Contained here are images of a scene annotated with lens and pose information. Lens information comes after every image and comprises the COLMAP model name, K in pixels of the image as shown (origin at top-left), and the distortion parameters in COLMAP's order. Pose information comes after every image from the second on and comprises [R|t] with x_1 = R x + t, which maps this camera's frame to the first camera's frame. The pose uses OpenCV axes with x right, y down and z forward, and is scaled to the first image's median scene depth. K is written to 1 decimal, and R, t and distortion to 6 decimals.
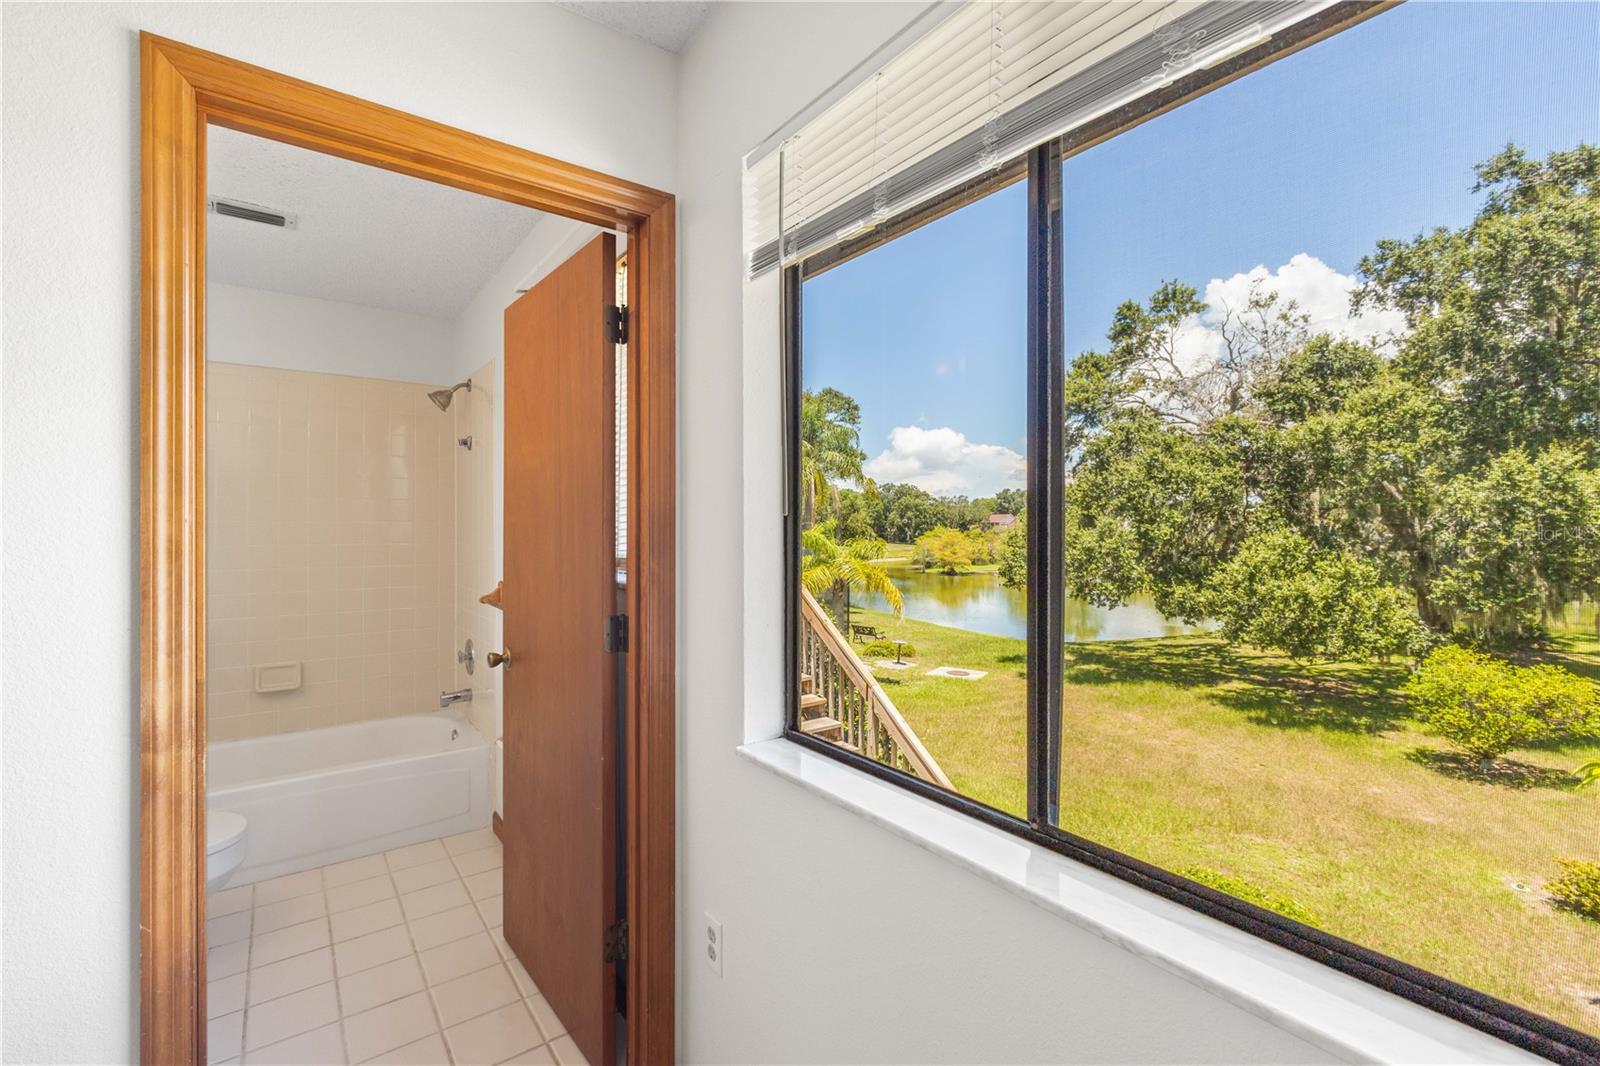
lens RADIAL K [[680.9, 0, 803.9], [0, 680.9, 526.0], [0, 0, 1]] dist [-0.006211, -0.000261]
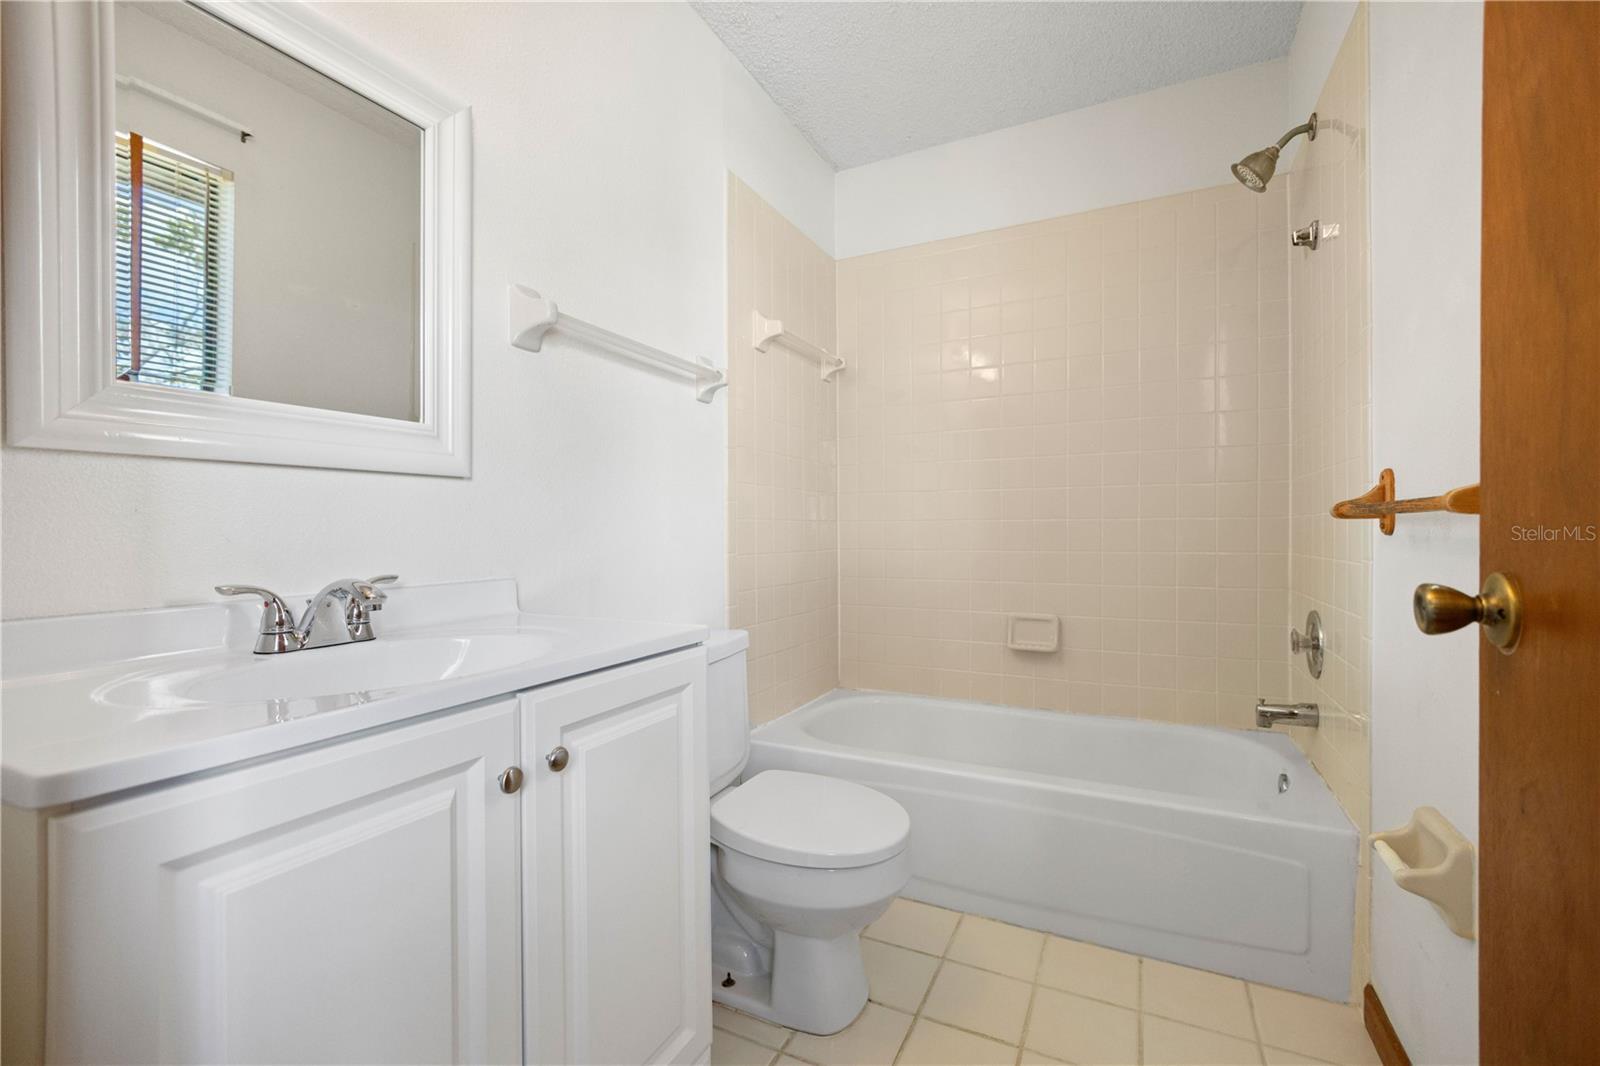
lens RADIAL K [[680.9, 0, 817.0], [0, 680.9, 528.4], [0, 0, 1]] dist [-0.006211, -0.000261]
pose [[0.477191, -0.002298, -0.878797, -0.214440], [-0.003031, 0.999986, -0.004261, 0.106809], [0.878795, 0.004697, 0.477177, 0.411261]]
